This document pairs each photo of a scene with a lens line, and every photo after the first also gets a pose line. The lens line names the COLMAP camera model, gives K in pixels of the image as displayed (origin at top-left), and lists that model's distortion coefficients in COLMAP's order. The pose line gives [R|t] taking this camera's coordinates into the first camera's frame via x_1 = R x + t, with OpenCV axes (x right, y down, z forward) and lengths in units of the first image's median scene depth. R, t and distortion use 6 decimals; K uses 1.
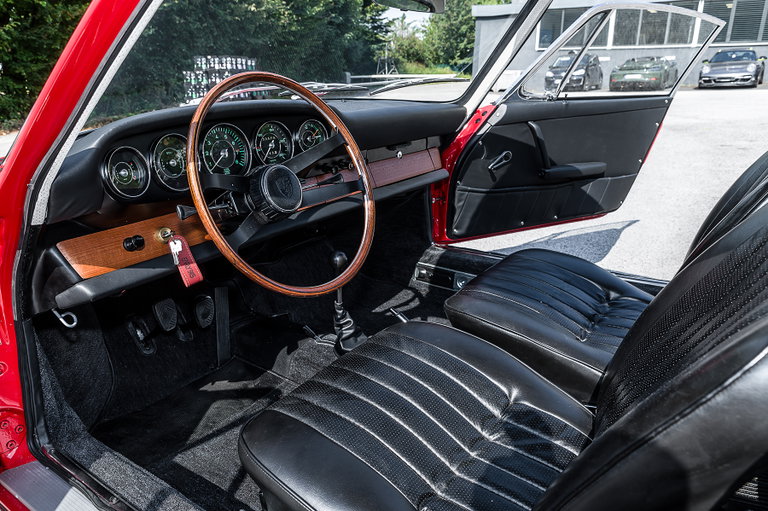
lens RADIAL K [[553.6, 0, 384.4], [0, 553.6, 257.7], [0, 0, 1]] dist [-0.014159, 0.015112]
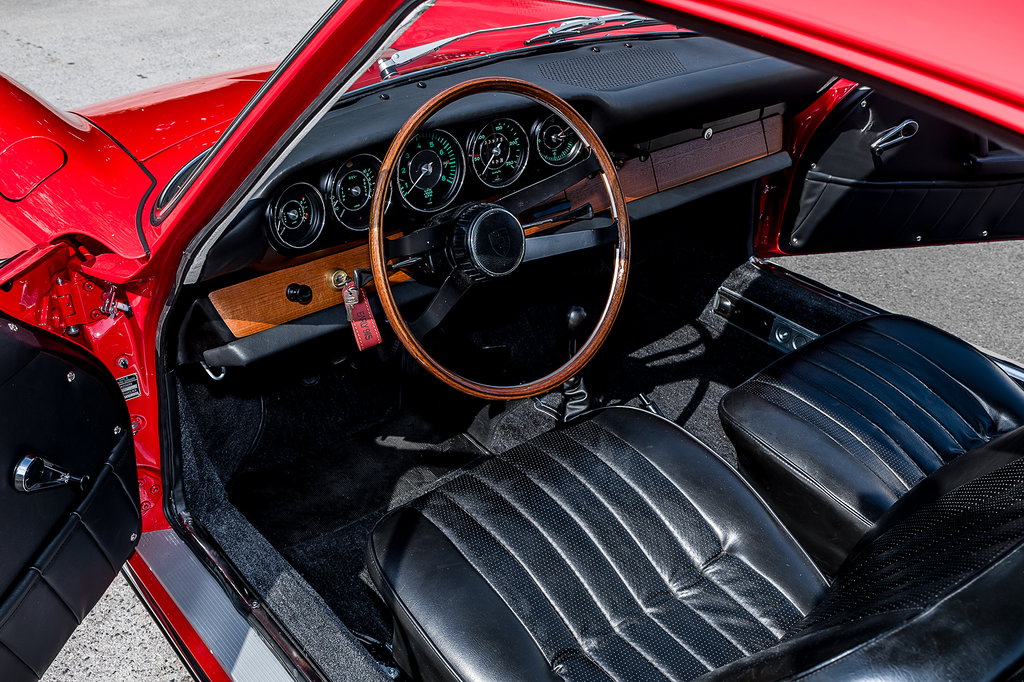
lens RADIAL K [[977.9, 0, 508.2], [0, 977.9, 346.8], [0, 0, 1]] dist [0.020533, 0.000000]
pose [[0.967267, 0.167245, -0.190849, 0.077387], [-0.121881, 0.965844, 0.228670, -0.230034], [0.222574, -0.197924, 0.954613, -0.192990]]
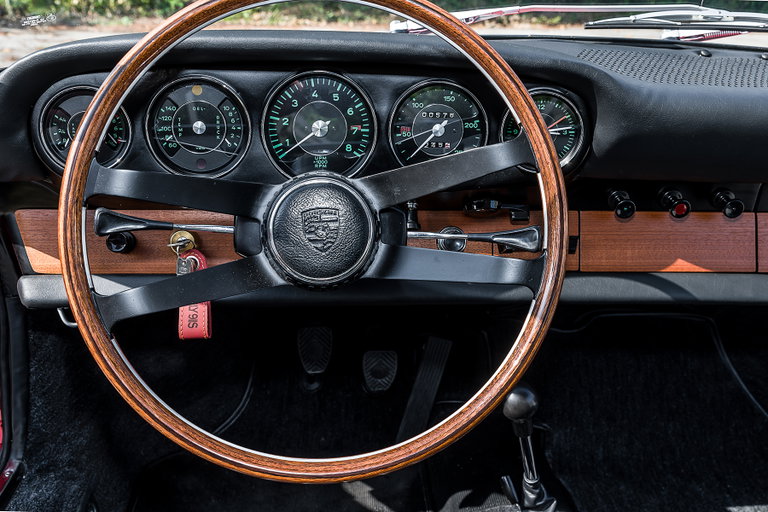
lens RADIAL K [[733.4, 0, 377.1], [0, 733.4, 252.9], [0, 0, 1]] dist [0.020533, 0.000000]
pose [[0.631022, 0.323648, -0.705027, 0.232214], [-0.293490, 0.940864, 0.169228, -0.180223], [0.718105, 0.100132, 0.688693, 0.489783]]
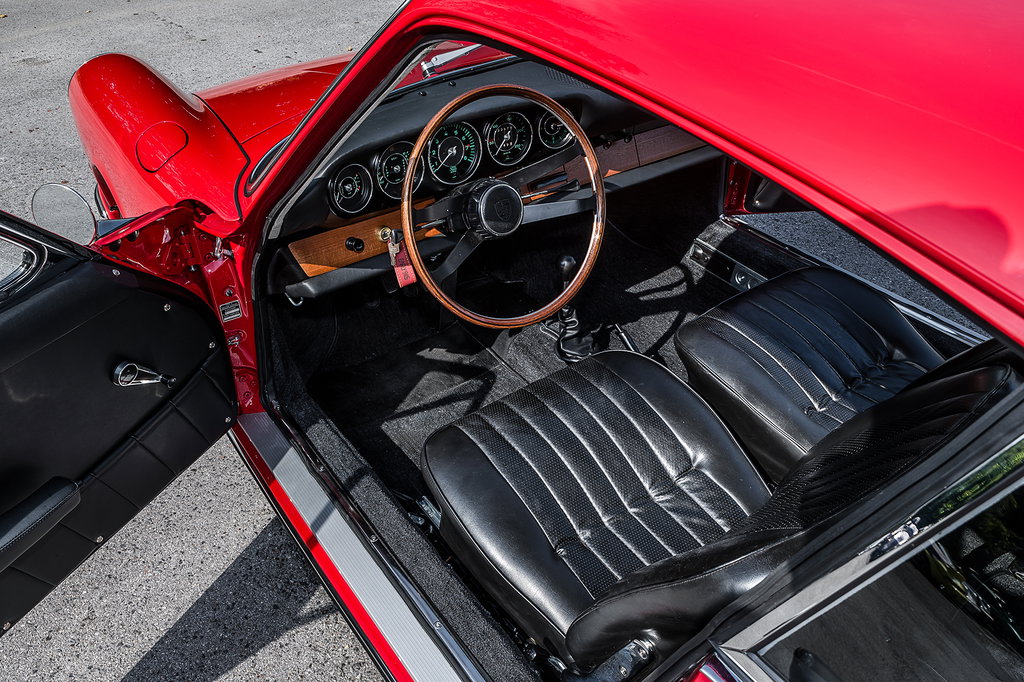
lens RADIAL K [[799.5, 0, 508.6], [0, 799.5, 346.7], [0, 0, 1]] dist [-0.011972, 0.003635]
pose [[0.948400, 0.215864, -0.232248, 0.161596], [-0.131745, 0.934526, 0.330611, -0.291229], [0.288409, -0.282954, 0.914744, -0.264559]]
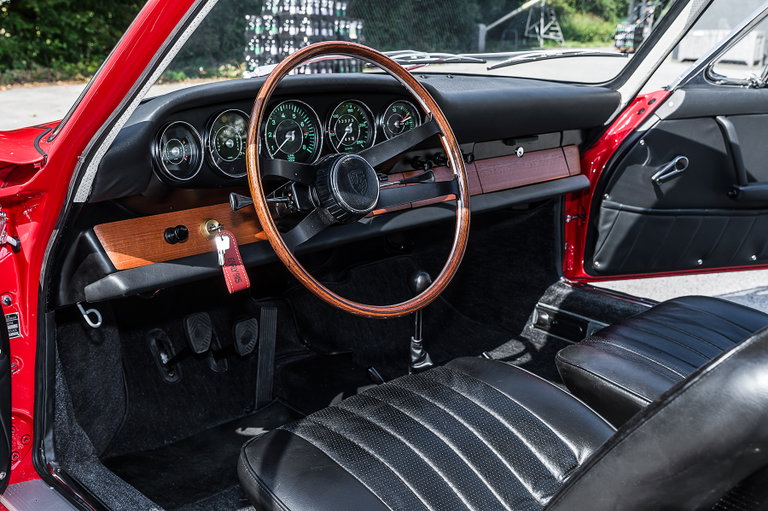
lens RADIAL K [[851.3, 0, 379.7], [0, 851.3, 253.7], [0, 0, 1]] dist [0.019109, 0.000000]
pose [[0.982914, 0.084306, -0.163622, 0.052411], [-0.093707, 0.994313, -0.050600, 0.030445], [0.158426, 0.065068, 0.985225, -0.178711]]
